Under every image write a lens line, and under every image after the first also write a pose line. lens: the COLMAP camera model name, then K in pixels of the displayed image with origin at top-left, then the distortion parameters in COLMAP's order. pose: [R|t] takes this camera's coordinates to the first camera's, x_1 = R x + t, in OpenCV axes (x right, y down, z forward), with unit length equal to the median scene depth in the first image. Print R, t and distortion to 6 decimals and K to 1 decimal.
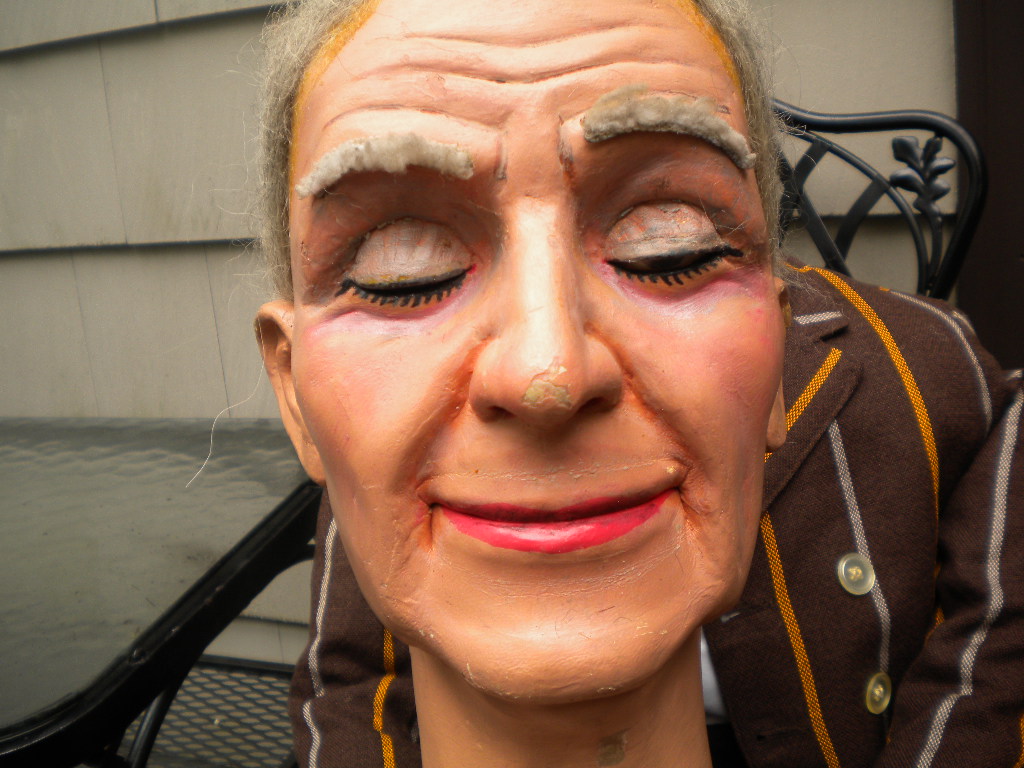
lens RADIAL K [[1066.7, 0, 517.1], [0, 1066.7, 377.8], [0, 0, 1]] dist [-0.103477, 0.000000]
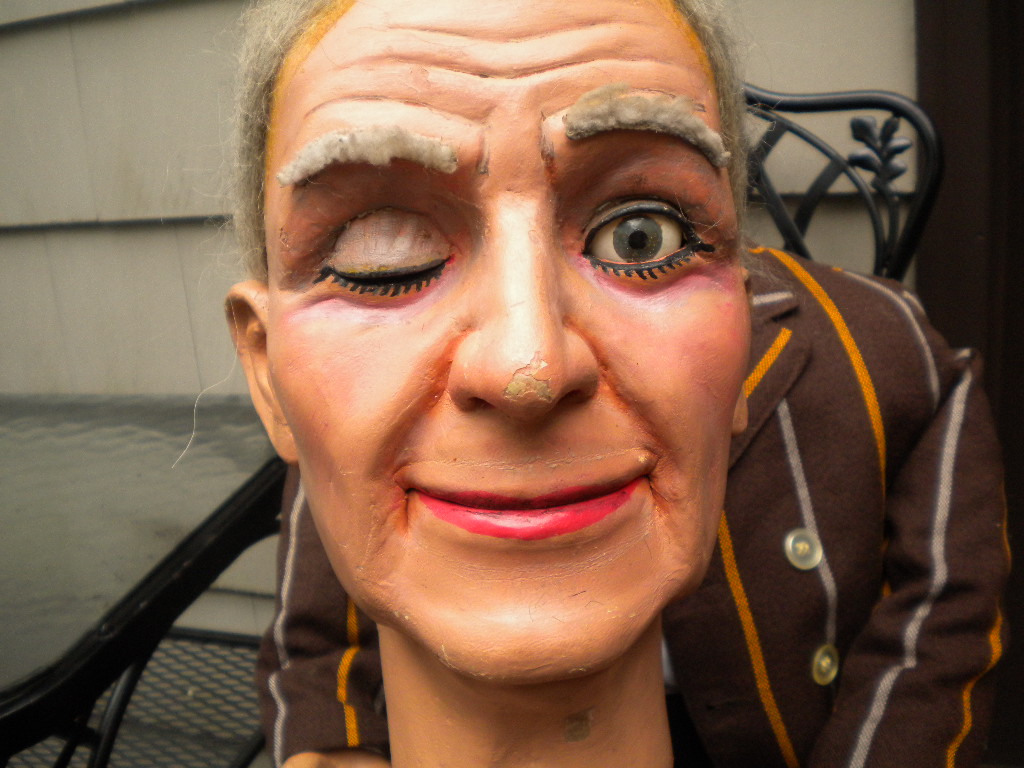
lens RADIAL K [[1066.7, 0, 513.9], [0, 1066.7, 378.0], [0, 0, 1]] dist [-0.103477, 0.000000]
pose [[0.998593, 0.013298, 0.051338, -0.034013], [-0.015181, 0.999219, 0.036476, -0.027934], [-0.050813, -0.037204, 0.998015, -0.021327]]
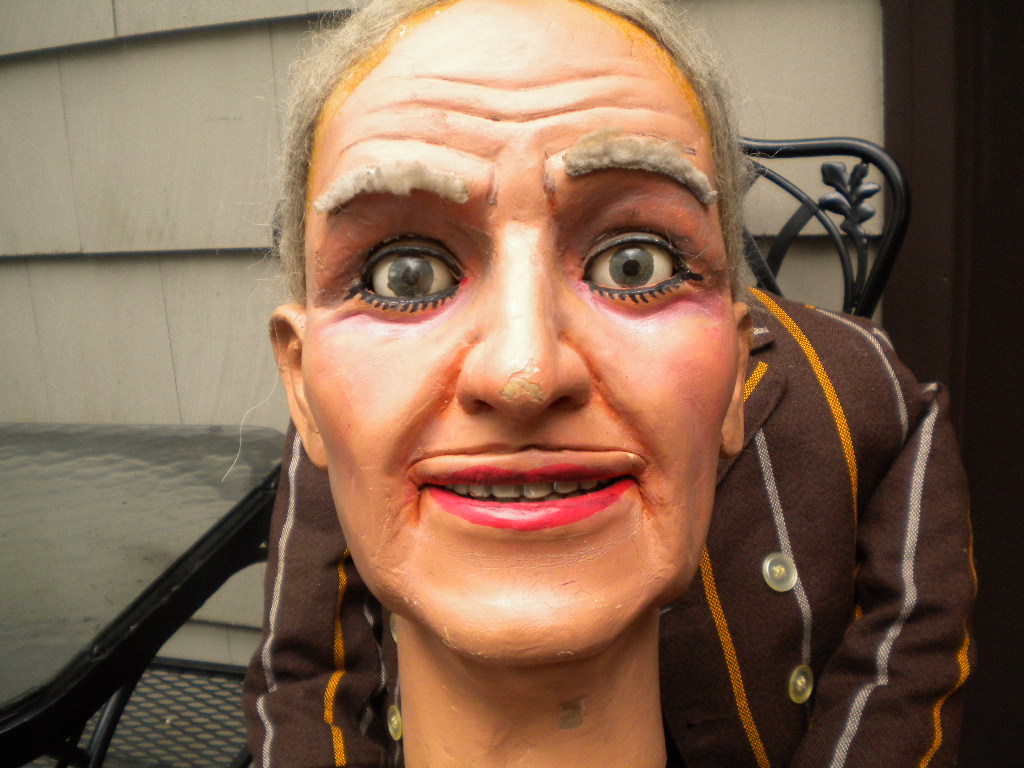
lens RADIAL K [[1066.7, 0, 518.8], [0, 1066.7, 378.2], [0, 0, 1]] dist [-0.103477, 0.000000]
pose [[0.999109, 0.042195, -0.000170, 0.021214], [-0.042191, 0.998916, -0.019685, 0.022310], [-0.000660, 0.019674, 0.999806, -0.145633]]
